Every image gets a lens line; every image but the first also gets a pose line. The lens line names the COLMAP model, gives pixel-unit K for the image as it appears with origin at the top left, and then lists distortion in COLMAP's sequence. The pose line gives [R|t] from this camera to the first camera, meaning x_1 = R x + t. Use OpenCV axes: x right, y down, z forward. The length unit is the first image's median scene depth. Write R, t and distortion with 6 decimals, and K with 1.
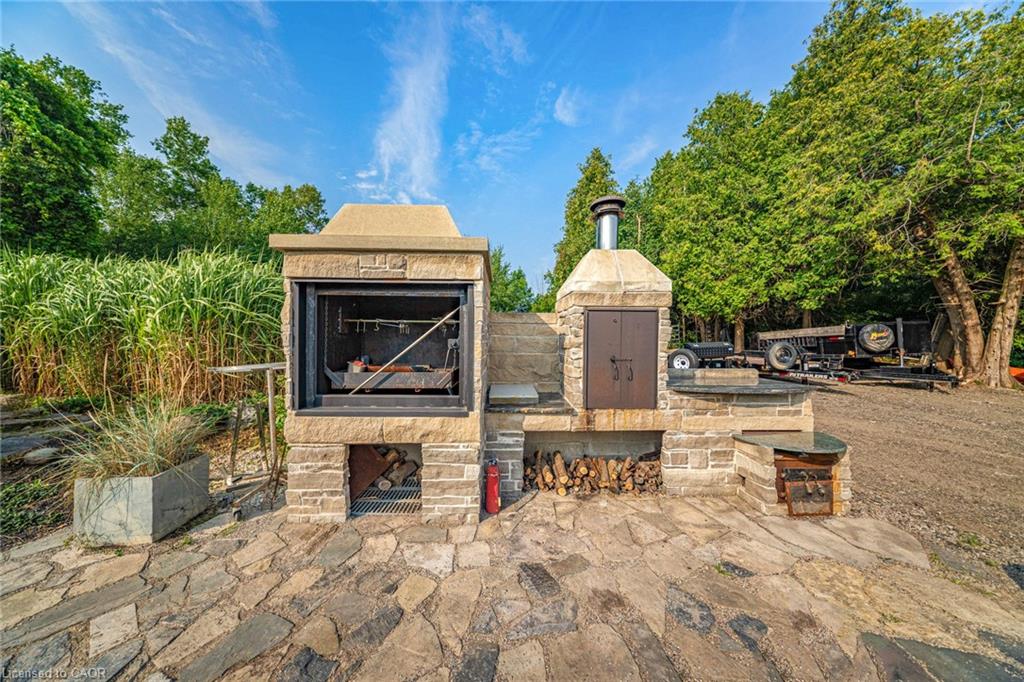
lens RADIAL K [[300.9, 0, 506.1], [0, 300.9, 339.7], [0, 0, 1]] dist [0.000570, 0.000007]
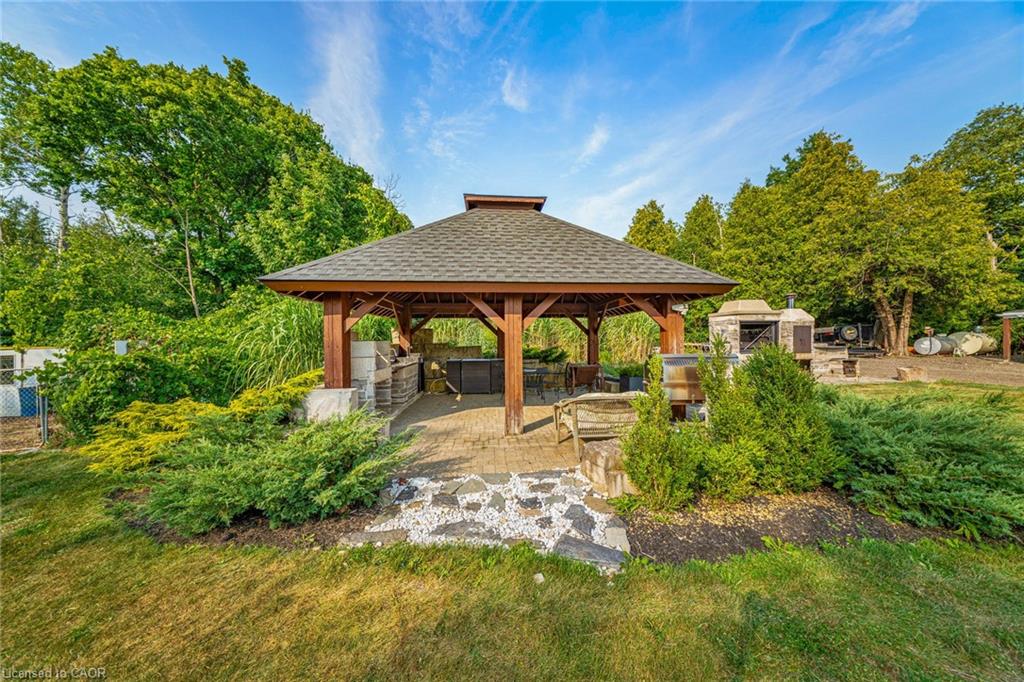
lens RADIAL K [[300.9, 0, 515.0], [0, 300.9, 336.9], [0, 0, 1]] dist [0.000570, 0.000007]
pose [[0.996109, -0.015199, 0.086806, -1.278546], [0.016304, 0.999795, -0.012030, 0.007421], [-0.086605, 0.013398, 0.996153, -0.883539]]
